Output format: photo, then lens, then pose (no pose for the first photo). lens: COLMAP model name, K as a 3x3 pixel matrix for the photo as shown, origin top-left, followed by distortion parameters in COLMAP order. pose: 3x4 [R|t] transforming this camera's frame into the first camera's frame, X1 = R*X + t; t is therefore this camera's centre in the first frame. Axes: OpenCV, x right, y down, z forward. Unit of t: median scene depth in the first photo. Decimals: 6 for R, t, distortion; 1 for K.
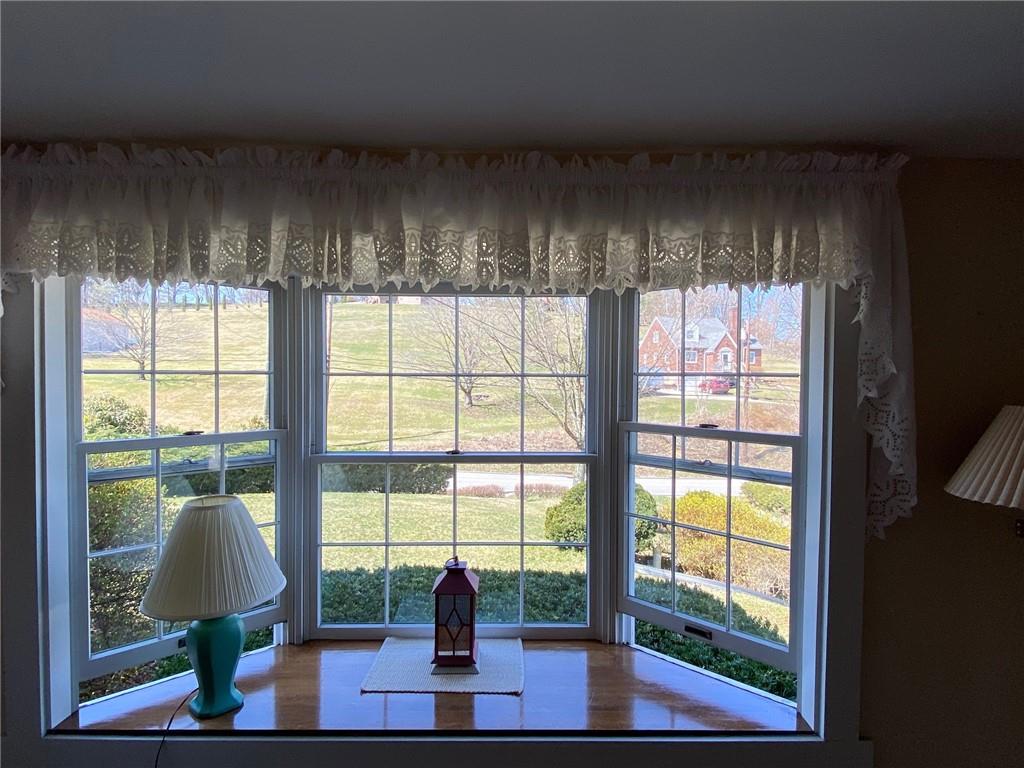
lens RADIAL K [[569.0, 0, 513.3], [0, 569.0, 384.5], [0, 0, 1]] dist [0.039859, -0.003607]
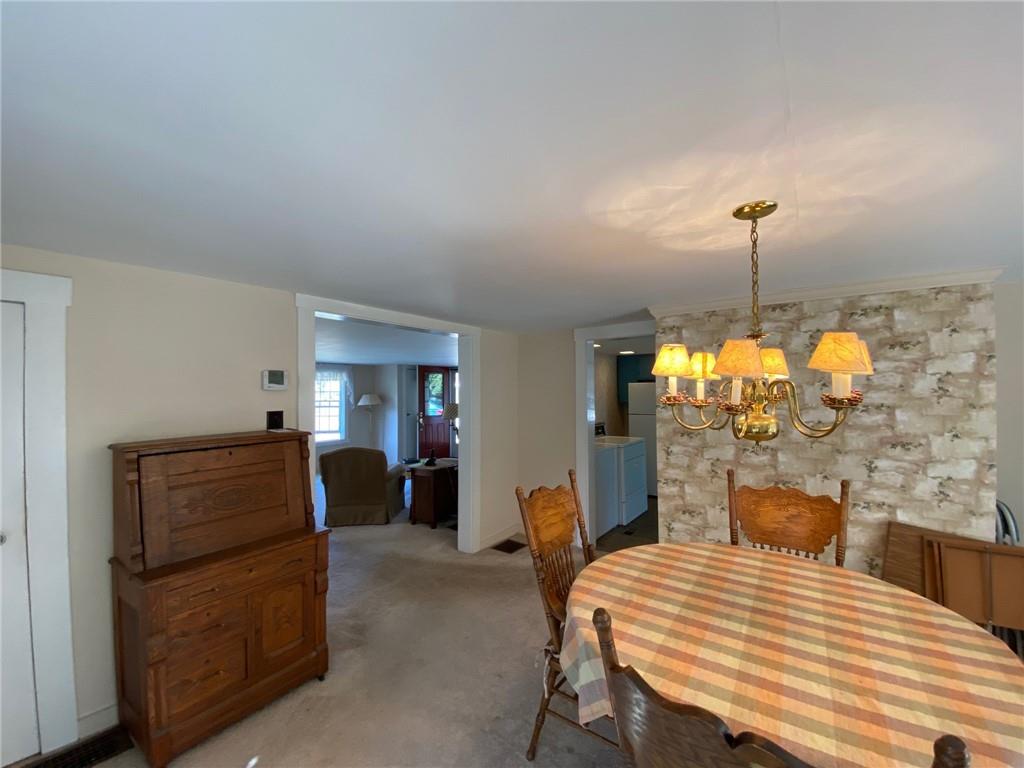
lens RADIAL K [[419.8, 0, 513.5], [0, 419.8, 384.2], [0, 0, 1]] dist [-0.029649, -0.001043]
pose [[0.556565, -0.002447, 0.830800, -2.565642], [0.029385, 0.999428, -0.016743, 0.039649], [-0.830284, 0.033732, 0.556319, -3.618889]]
